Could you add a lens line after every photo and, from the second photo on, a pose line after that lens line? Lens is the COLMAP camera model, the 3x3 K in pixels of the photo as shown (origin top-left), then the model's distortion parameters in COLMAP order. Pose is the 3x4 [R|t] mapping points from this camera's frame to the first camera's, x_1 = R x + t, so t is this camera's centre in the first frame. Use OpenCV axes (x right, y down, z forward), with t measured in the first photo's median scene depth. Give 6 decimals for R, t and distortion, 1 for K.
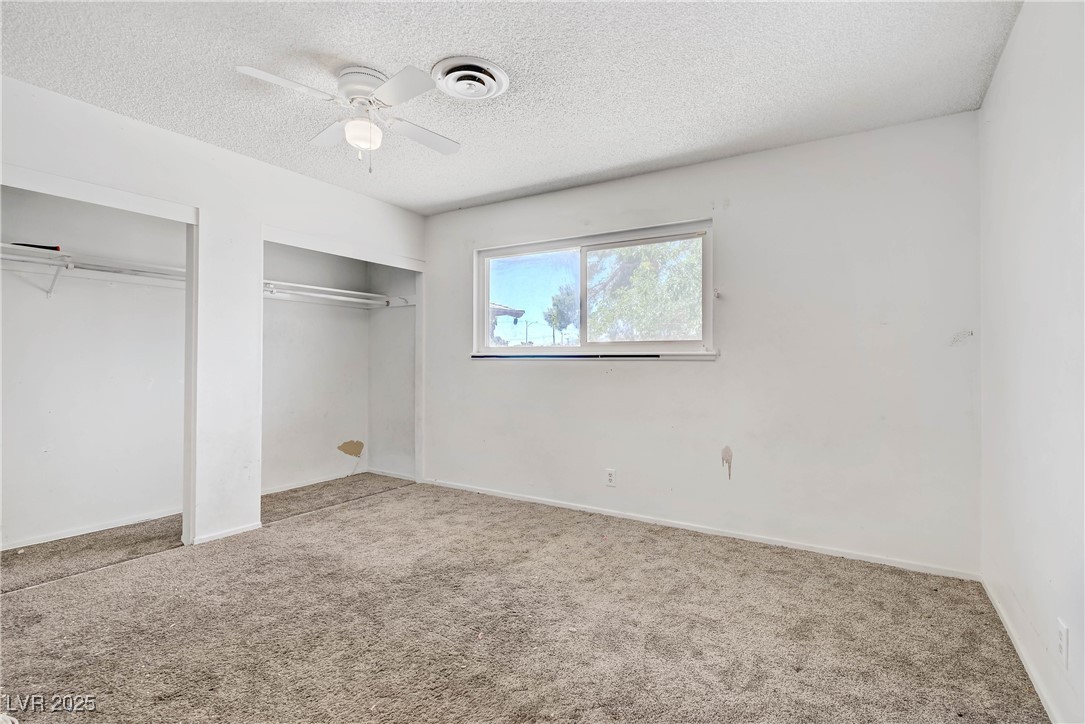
lens RADIAL K [[520.9, 0, 546.1], [0, 520.9, 363.7], [0, 0, 1]] dist [-0.001276, 0.001320]
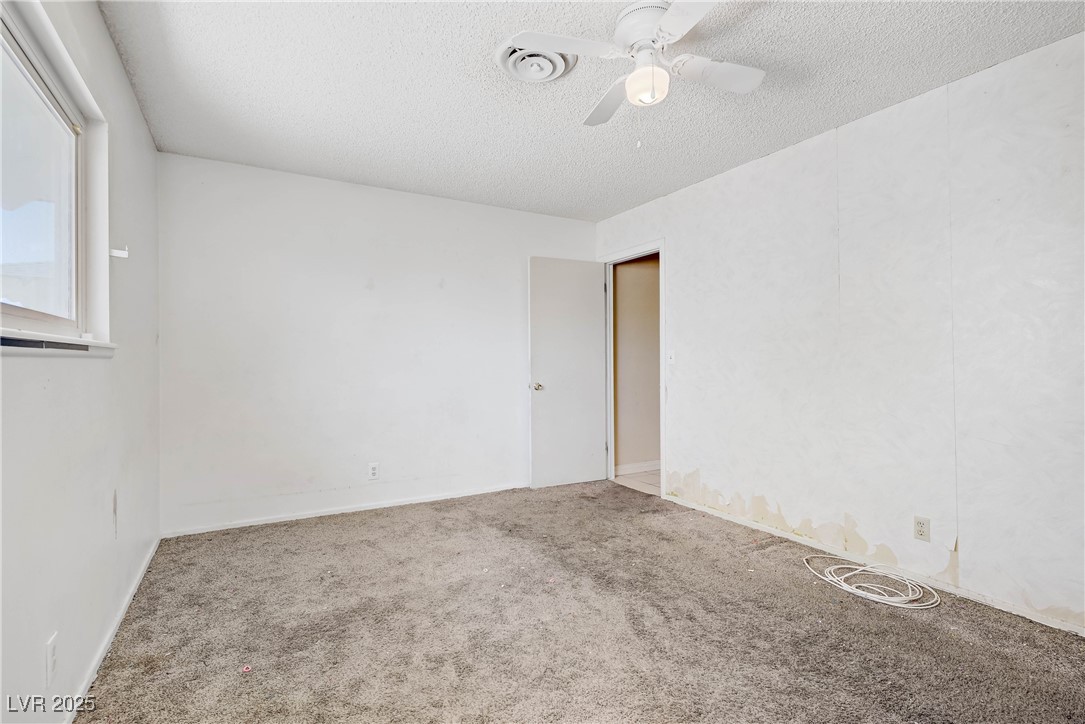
lens RADIAL K [[520.9, 0, 546.1], [0, 520.9, 363.7], [0, 0, 1]] dist [-0.001276, 0.001320]
pose [[-0.879223, -0.010795, 0.476288, -0.409412], [-0.004502, 0.999887, 0.014351, -0.008789], [-0.476389, 0.010473, -0.879172, 1.259000]]
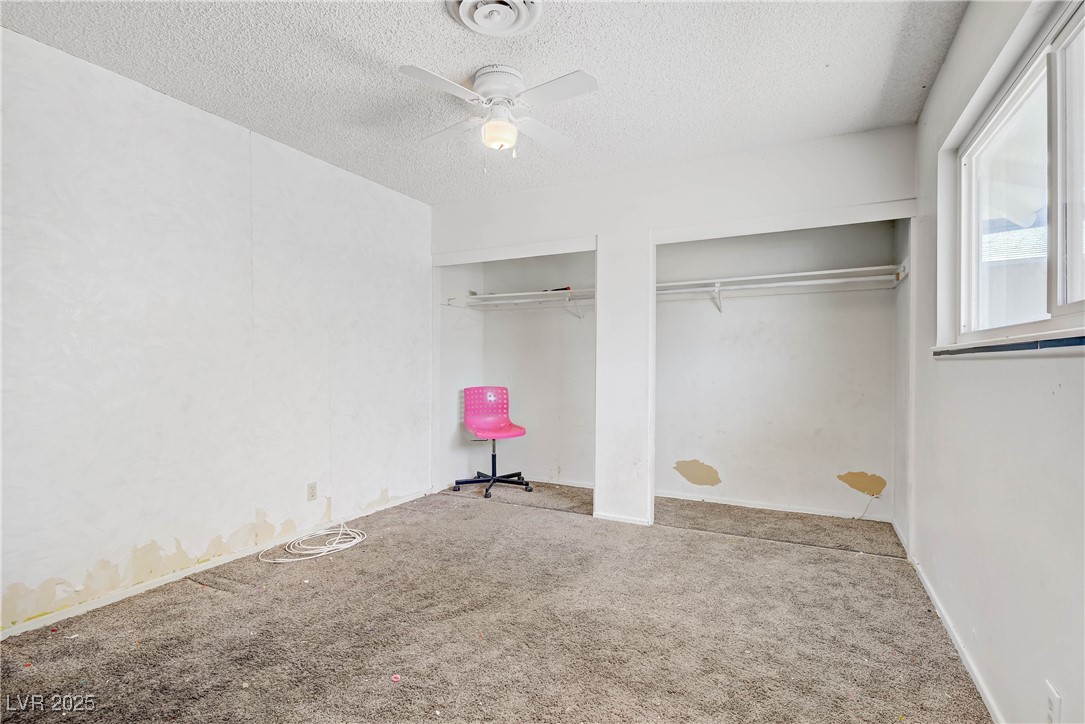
lens RADIAL K [[520.9, 0, 546.1], [0, 520.9, 363.7], [0, 0, 1]] dist [-0.001276, 0.001320]
pose [[0.082026, -0.007262, -0.996604, 0.457963], [-0.005040, 0.999958, -0.007701, 0.004307], [0.996617, 0.005655, 0.081986, 0.708374]]
